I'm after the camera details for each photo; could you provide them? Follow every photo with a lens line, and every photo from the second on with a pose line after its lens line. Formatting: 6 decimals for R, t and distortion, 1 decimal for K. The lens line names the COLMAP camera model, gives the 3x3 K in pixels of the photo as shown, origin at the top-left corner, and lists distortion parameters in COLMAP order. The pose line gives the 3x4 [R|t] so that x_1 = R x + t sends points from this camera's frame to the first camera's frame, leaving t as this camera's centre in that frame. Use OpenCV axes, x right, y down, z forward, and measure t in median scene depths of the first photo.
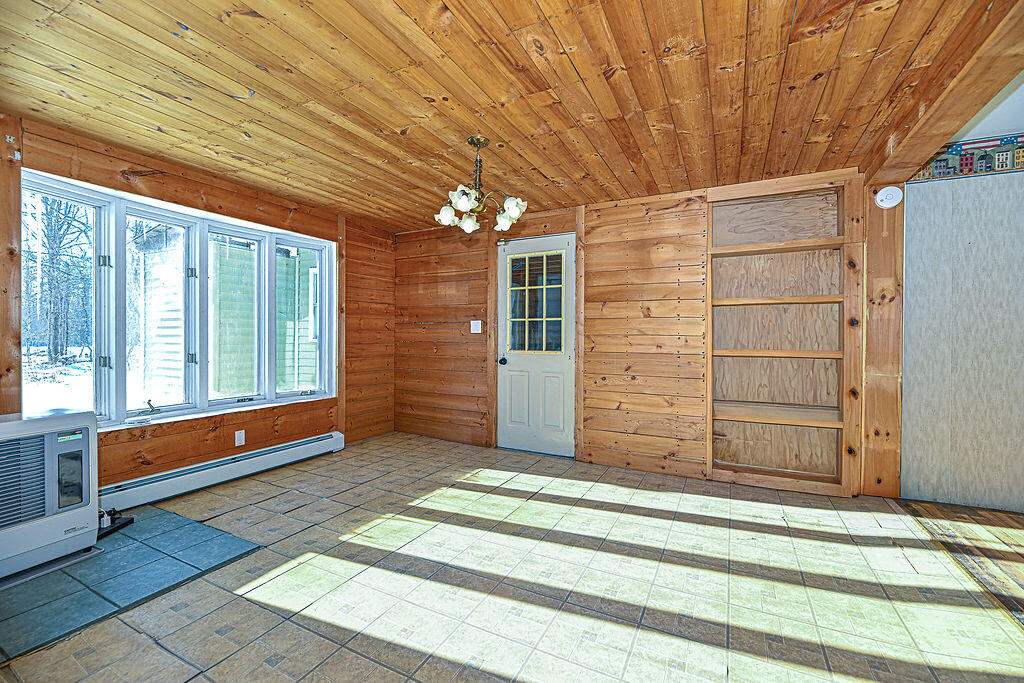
lens RADIAL K [[421.8, 0, 512.0], [0, 421.8, 341.5], [0, 0, 1]] dist [-0.005053, -0.000397]
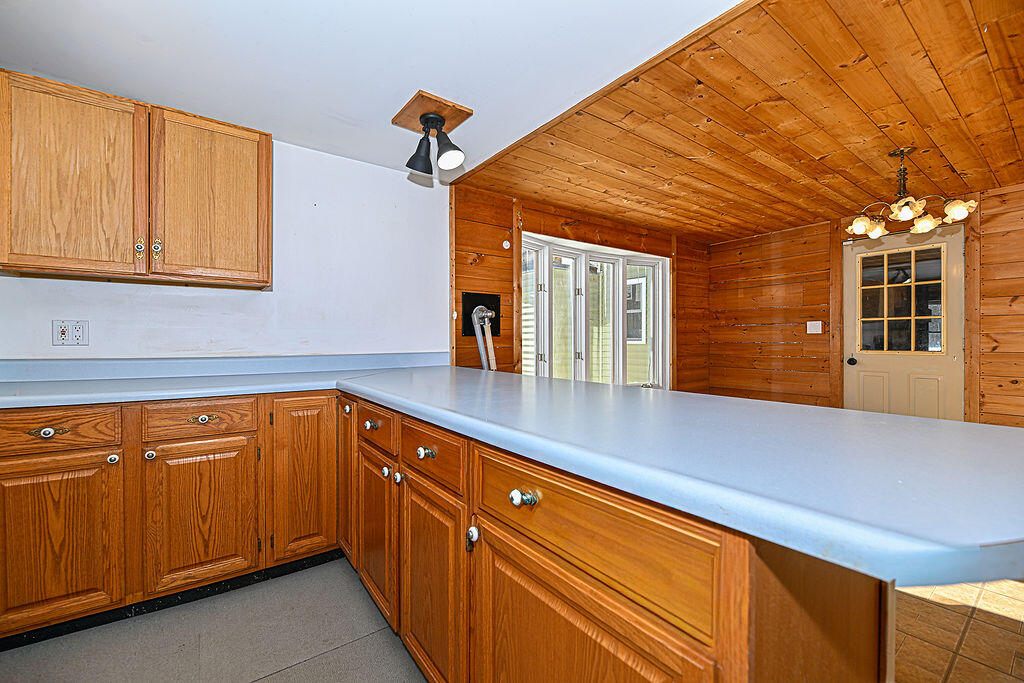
lens RADIAL K [[410.6, 0, 512.0], [0, 410.6, 341.5], [0, 0, 1]] dist [-0.003270, -0.000401]
pose [[0.893648, -0.008261, -0.448692, -0.386833], [0.005258, 0.999955, -0.007937, 0.004262], [0.448737, 0.004733, 0.893651, -0.278059]]
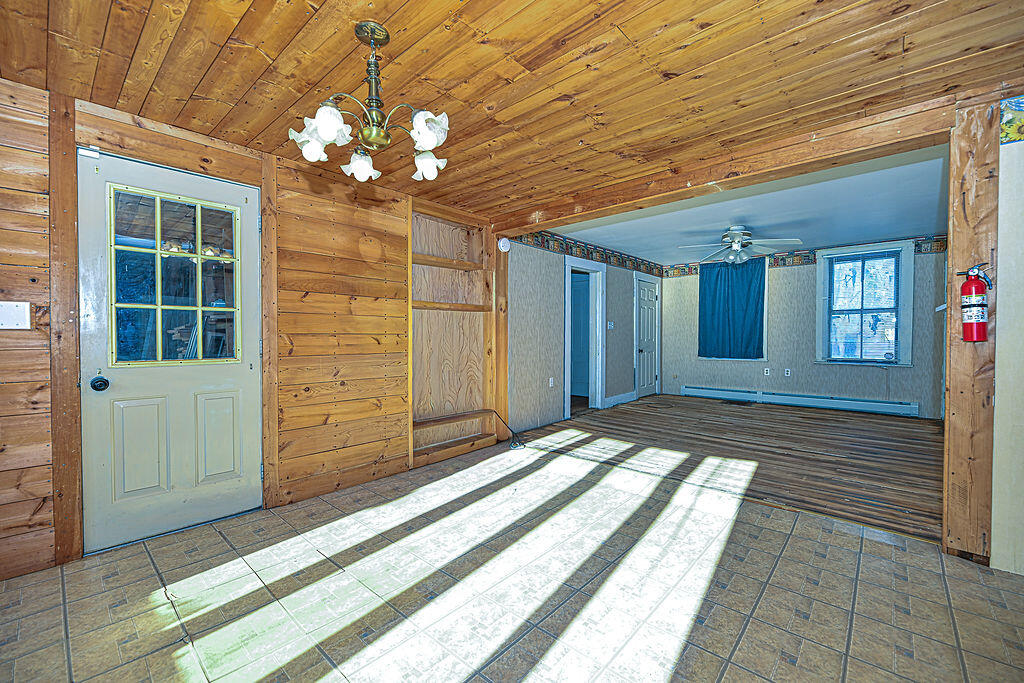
lens RADIAL K [[421.8, 0, 512.0], [0, 421.8, 341.5], [0, 0, 1]] dist [-0.005053, -0.000397]
pose [[0.254116, -0.018784, 0.966991, -0.500555], [0.008646, 0.999816, 0.017150, -0.013026], [-0.967135, 0.004002, 0.254231, 0.483851]]
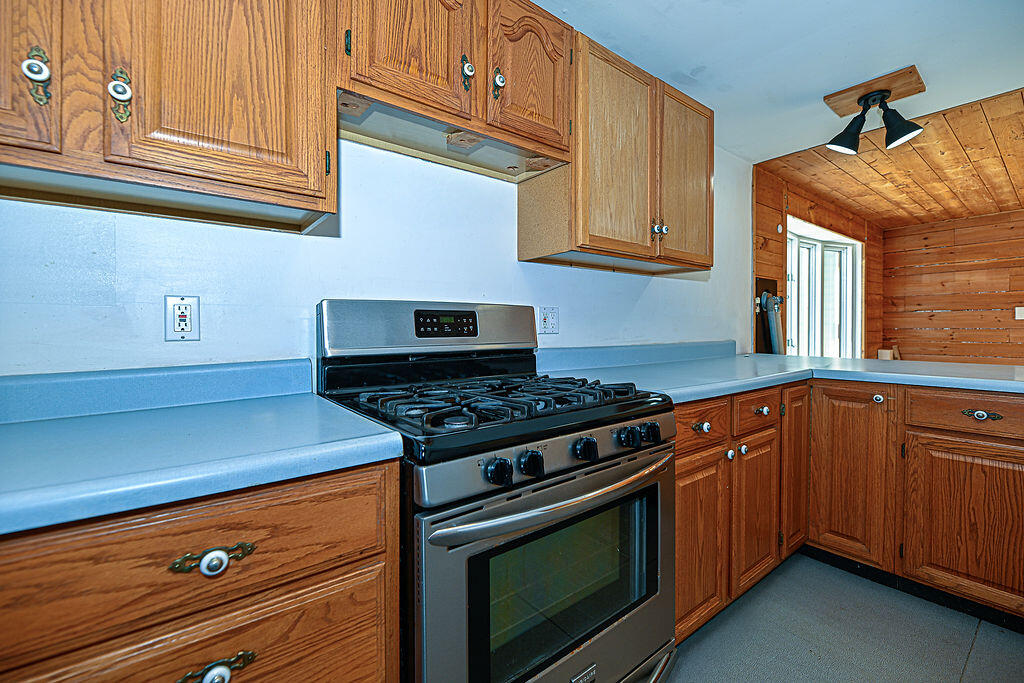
lens RADIAL K [[421.8, 0, 512.0], [0, 421.8, 341.5], [0, 0, 1]] dist [-0.005053, -0.000397]
pose [[0.908680, -0.003600, -0.417477, -1.047149], [0.012646, 0.999741, 0.018904, -0.001255], [0.417301, -0.022457, 0.908491, -0.578296]]
